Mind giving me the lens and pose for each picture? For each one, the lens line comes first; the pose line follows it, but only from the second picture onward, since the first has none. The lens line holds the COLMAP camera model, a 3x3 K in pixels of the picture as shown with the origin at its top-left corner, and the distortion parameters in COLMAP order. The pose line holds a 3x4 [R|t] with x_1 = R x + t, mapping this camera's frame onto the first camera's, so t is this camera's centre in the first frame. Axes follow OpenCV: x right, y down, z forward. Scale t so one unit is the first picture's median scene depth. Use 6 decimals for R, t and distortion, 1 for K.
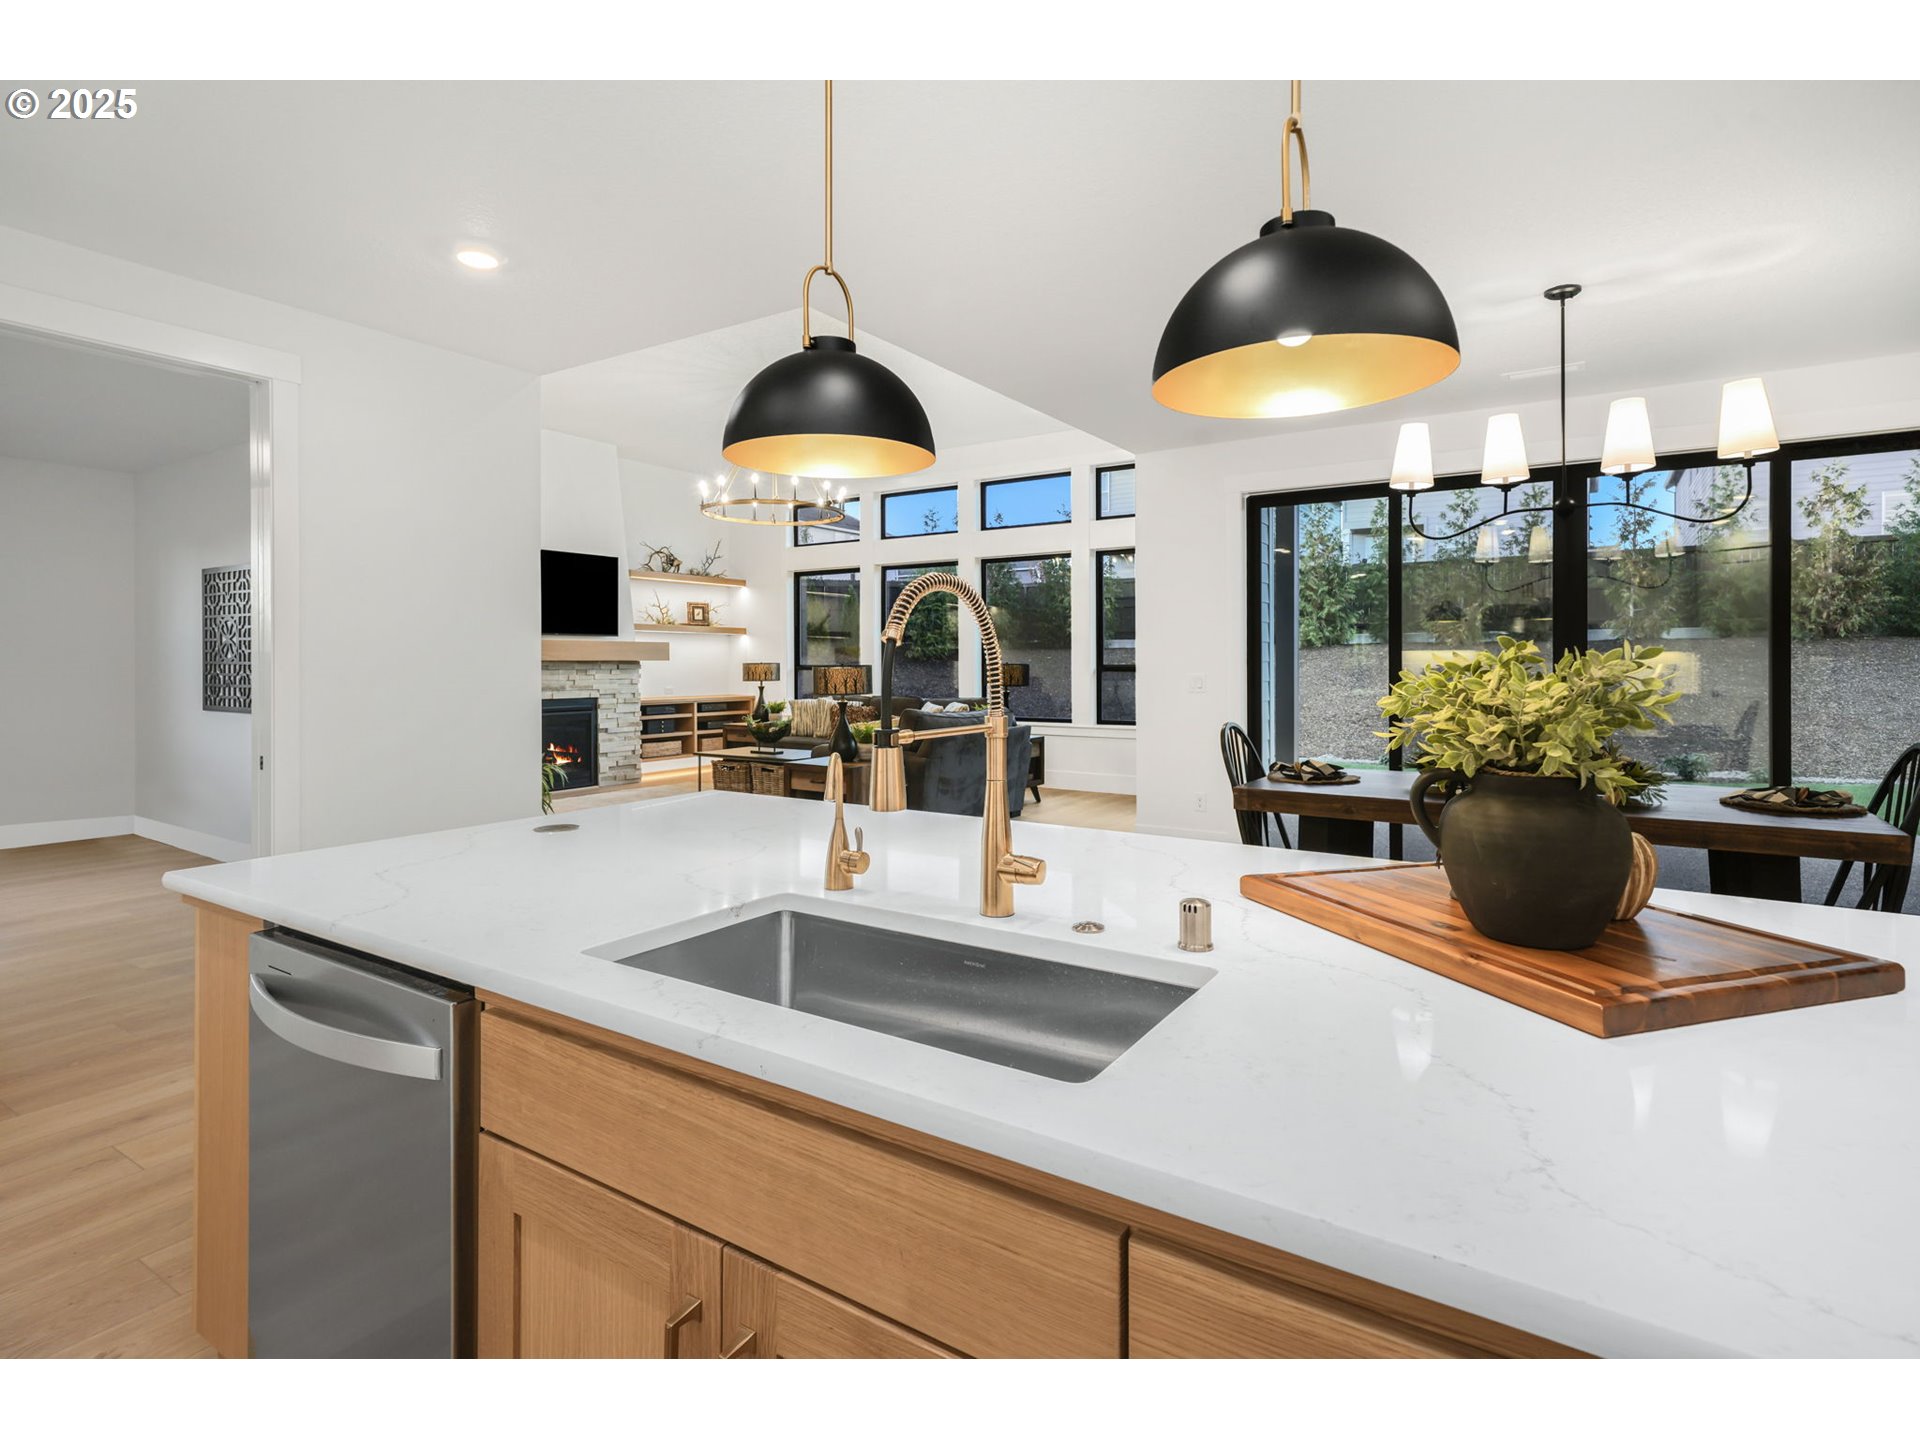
lens RADIAL K [[971.0, 0, 961.2], [0, 971.0, 666.7], [0, 0, 1]] dist [0.012637, 0.000163]
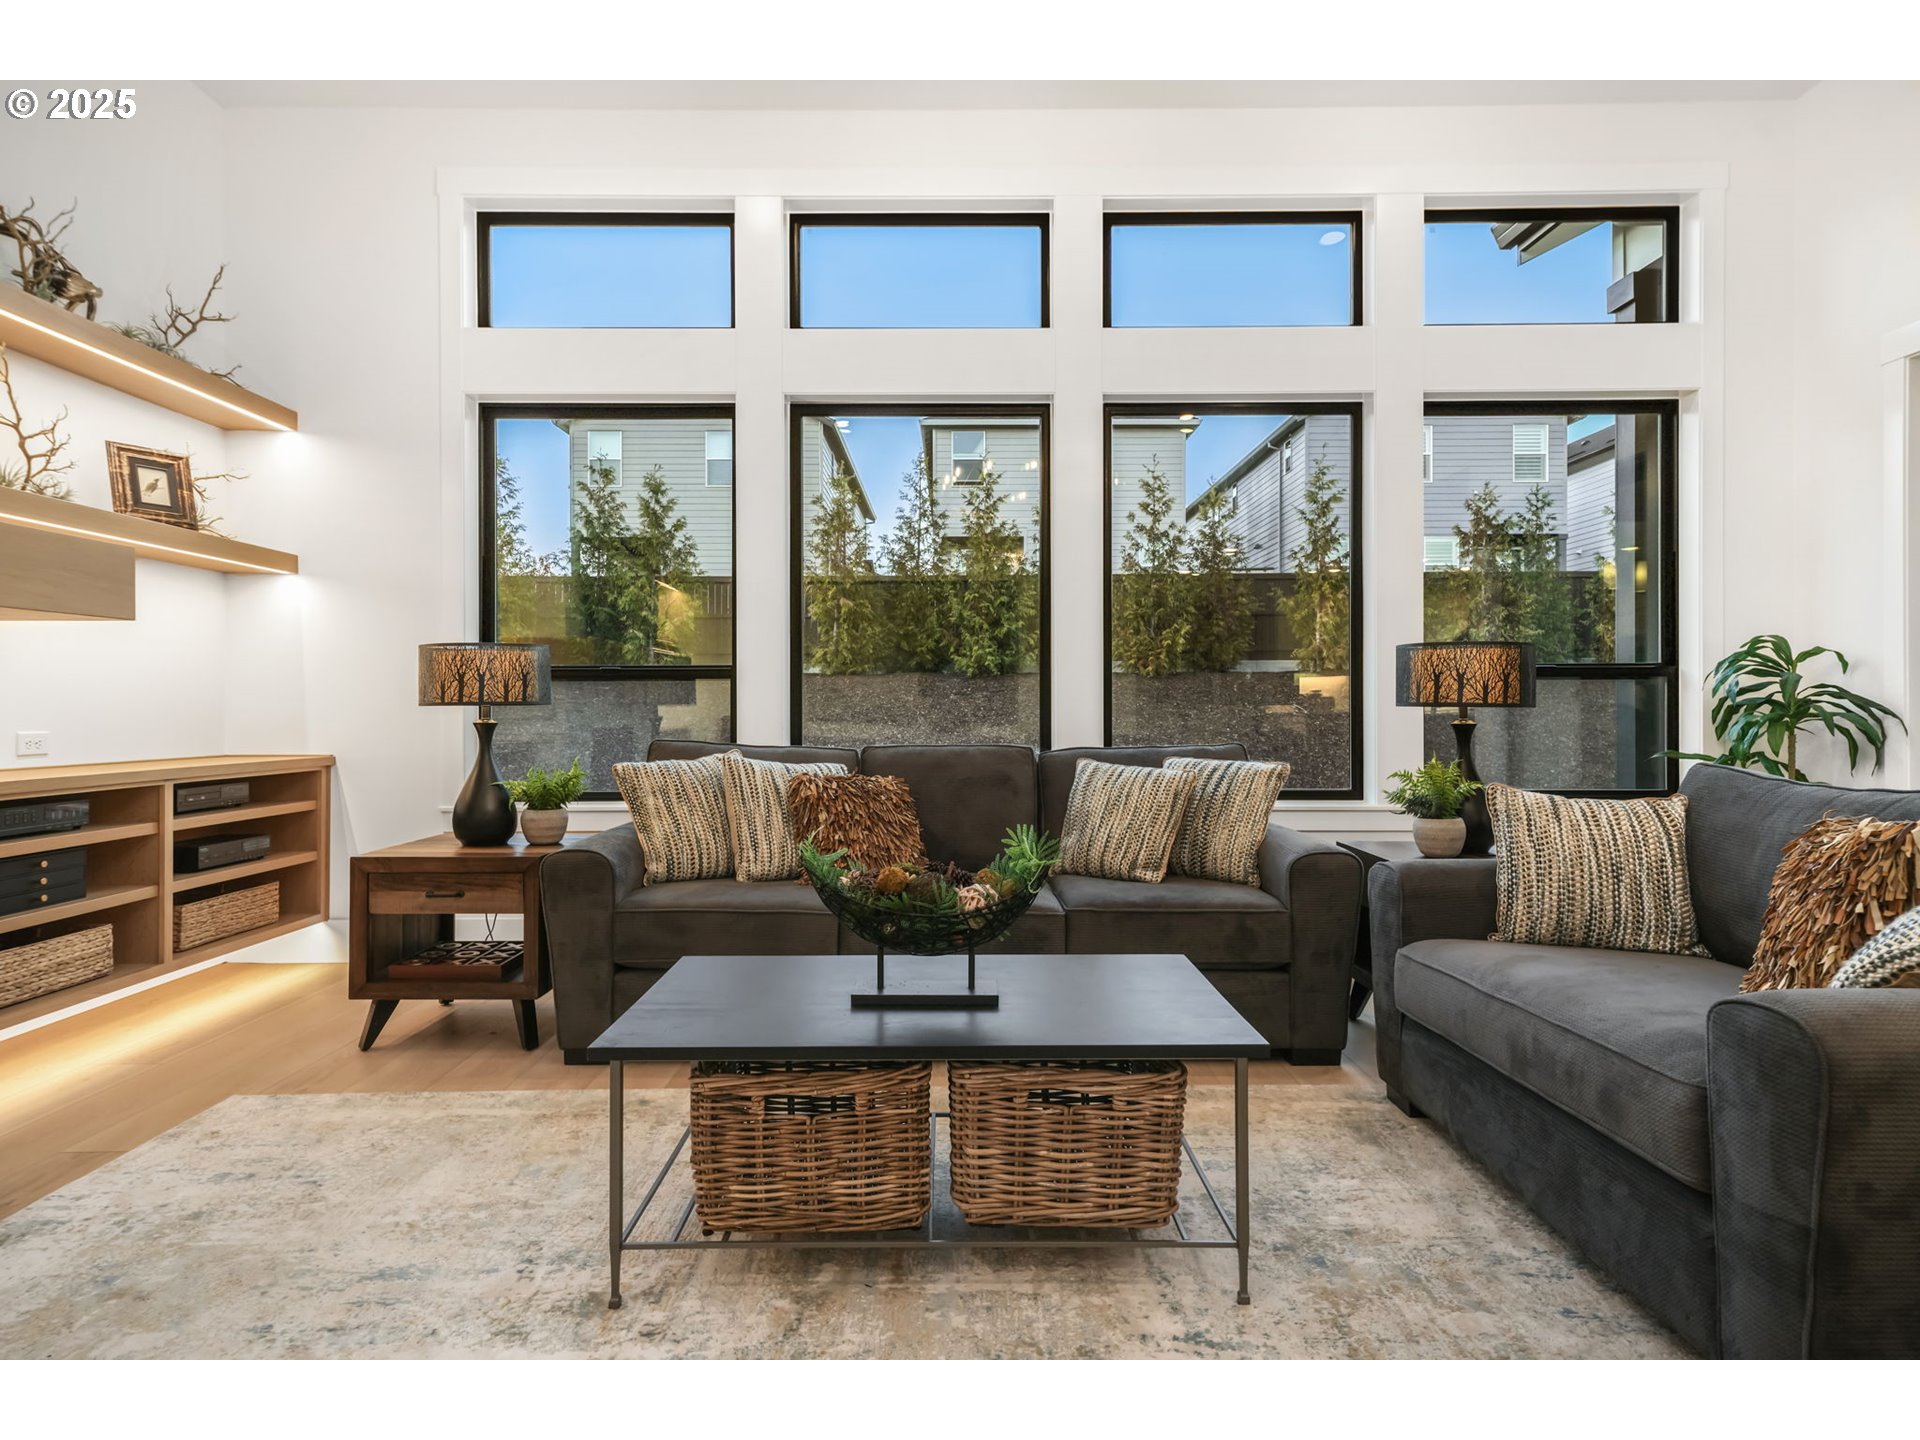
lens RADIAL K [[1092.0, 0, 959.3], [0, 1092.0, 705.0], [0, 0, 1]] dist [0.016015, 0.000437]
pose [[0.836777, 0.001102, 0.547543, -0.272060], [0.002634, 0.999978, -0.006038, 0.017218], [-0.547537, 0.006495, 0.836756, 0.635742]]
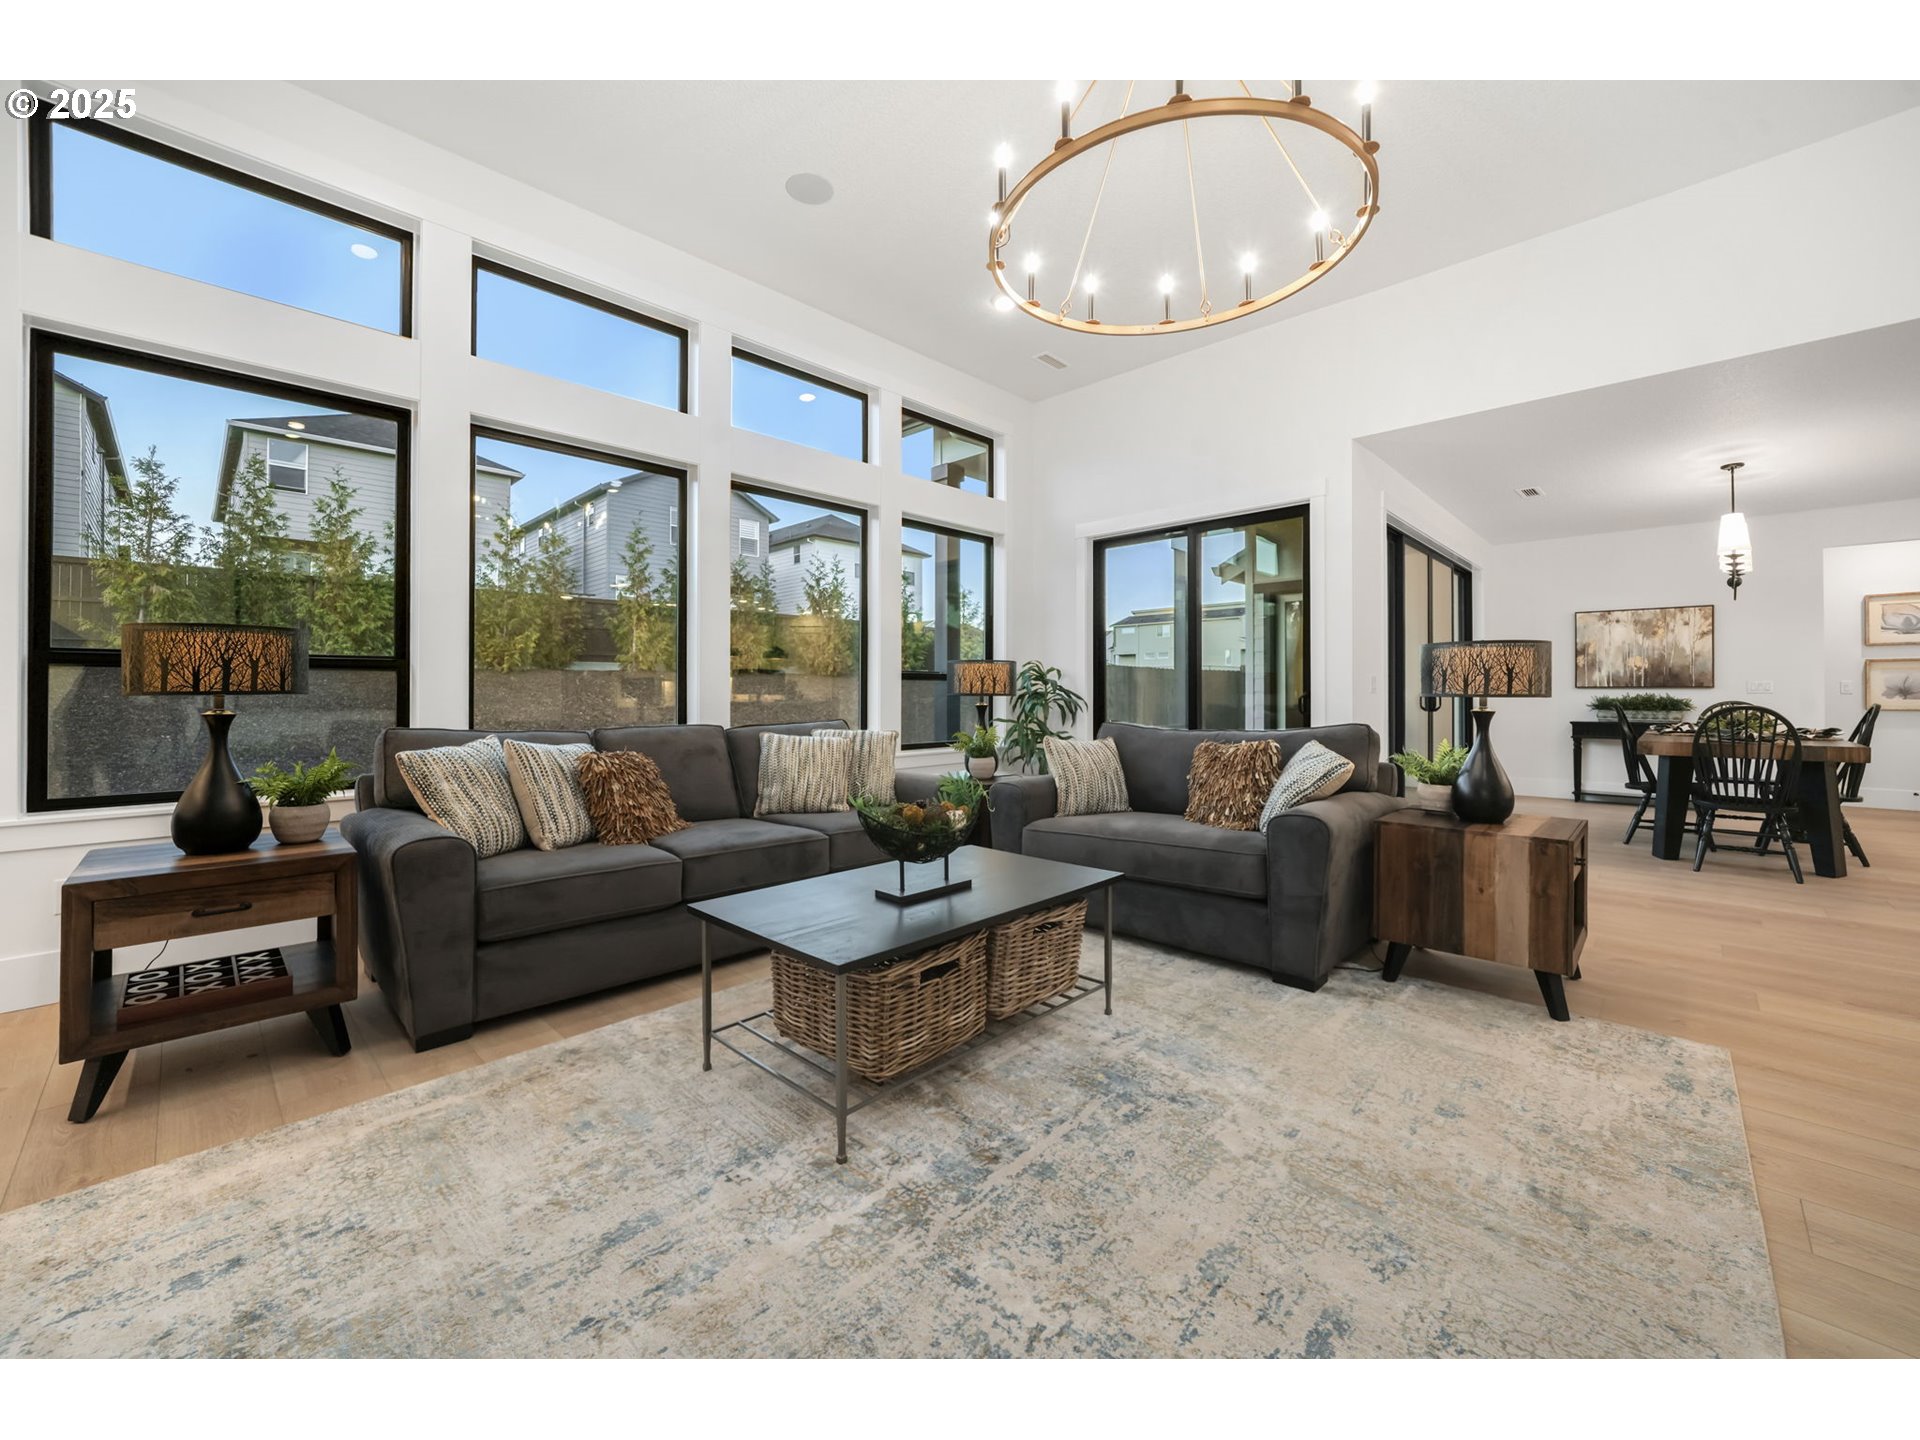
lens RADIAL K [[756.1, 0, 942.1], [0, 756.1, 694.6], [0, 0, 1]] dist [-0.010538, 0.000309]
pose [[0.203642, 0.001639, 0.979044, -0.372802], [0.005819, 0.999979, -0.002885, 0.016555], [-0.979028, 0.006285, 0.203629, 0.765422]]
